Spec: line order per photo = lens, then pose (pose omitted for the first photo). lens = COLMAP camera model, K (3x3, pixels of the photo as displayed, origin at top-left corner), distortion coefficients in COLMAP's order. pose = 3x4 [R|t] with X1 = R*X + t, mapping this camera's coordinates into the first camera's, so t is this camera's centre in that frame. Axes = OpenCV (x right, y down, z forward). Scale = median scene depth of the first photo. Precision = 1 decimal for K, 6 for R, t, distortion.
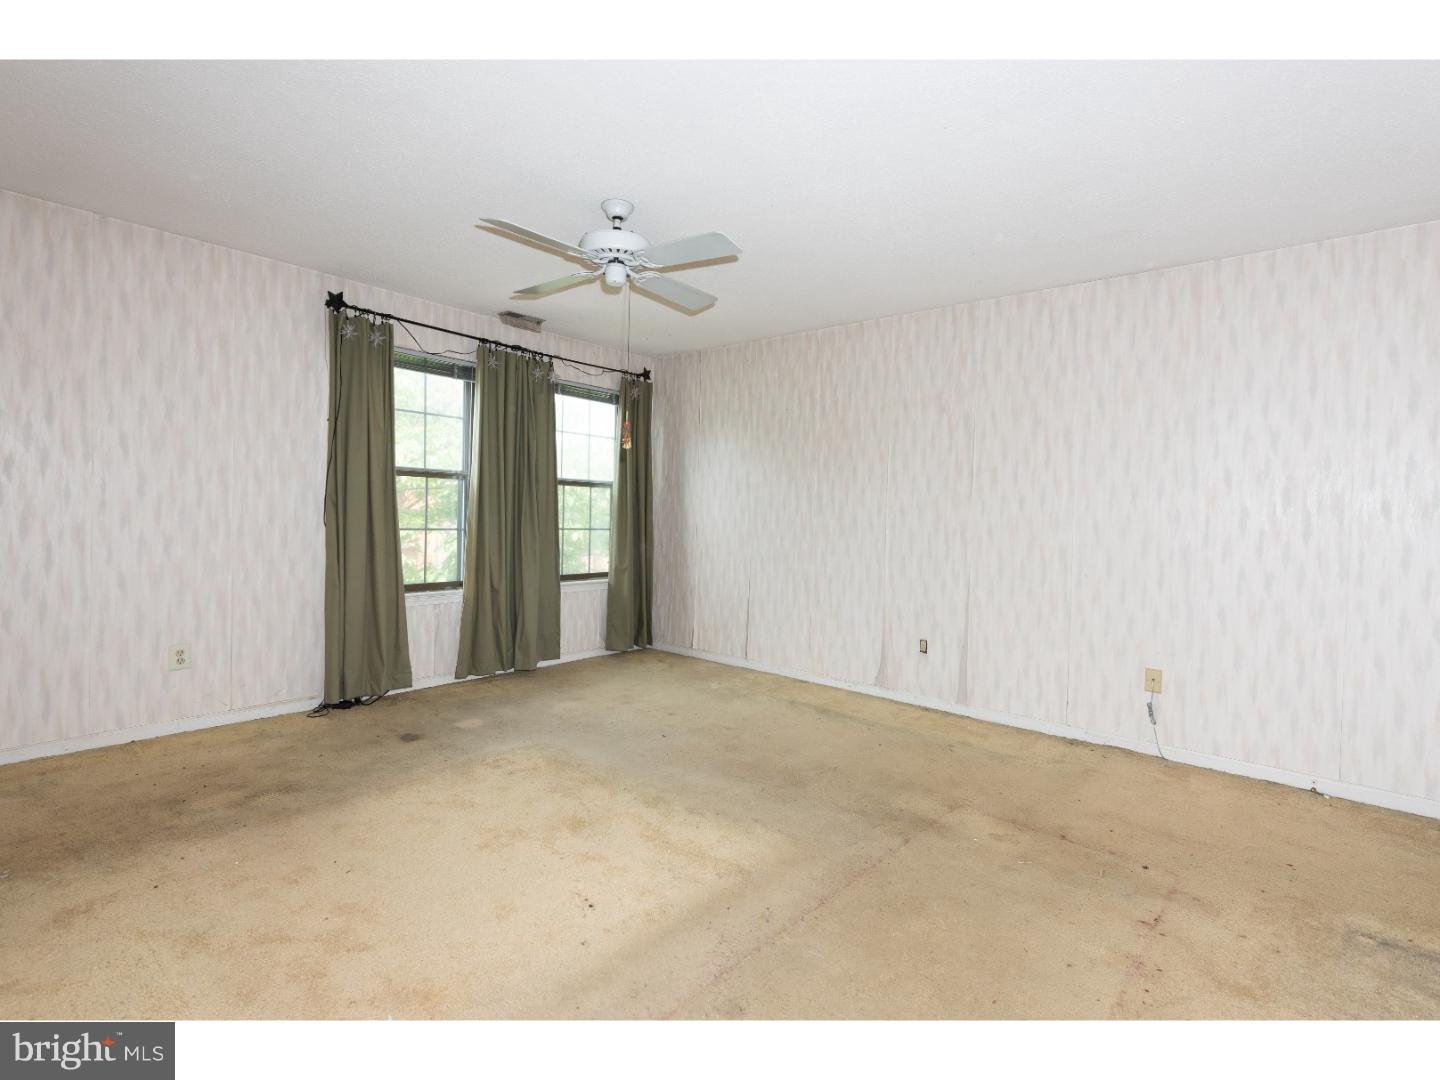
lens RADIAL K [[702.2, 0, 719.5], [0, 702.2, 533.6], [0, 0, 1]] dist [0.008364, -0.004218]
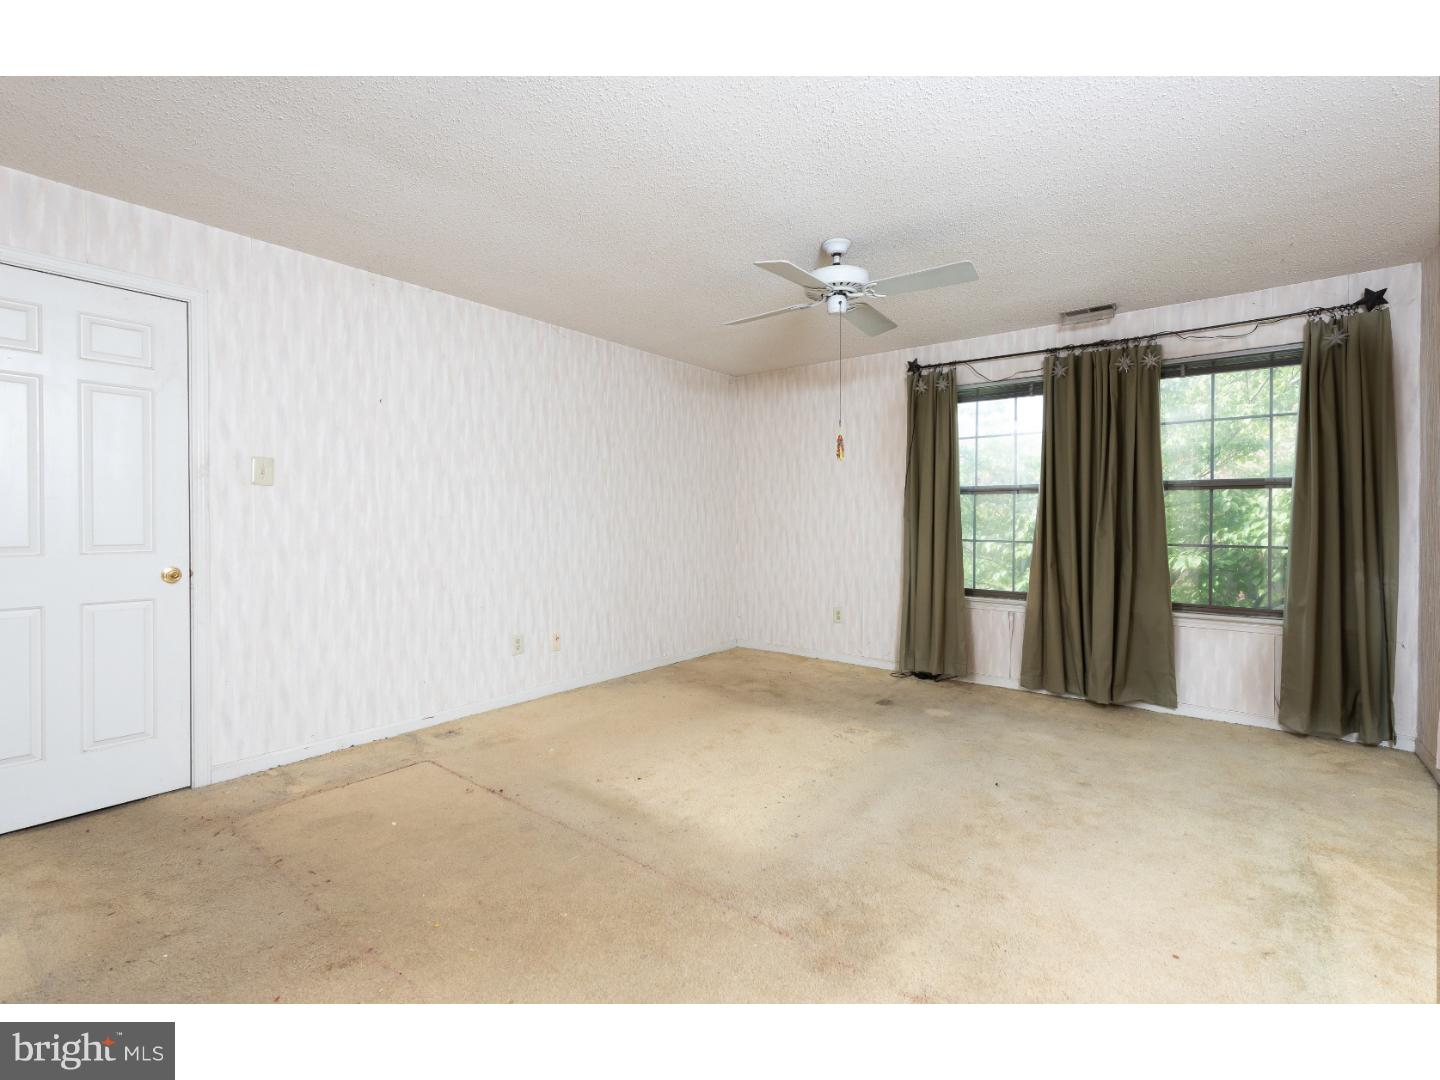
lens RADIAL K [[655.6, 0, 719.9], [0, 655.6, 535.1], [0, 0, 1]] dist [0.002037, -0.003064]
pose [[0.012696, -0.004356, -0.999910, 0.622961], [-0.035841, 0.999346, -0.004809, 0.005114], [0.999277, 0.035899, 0.012532, 0.575214]]
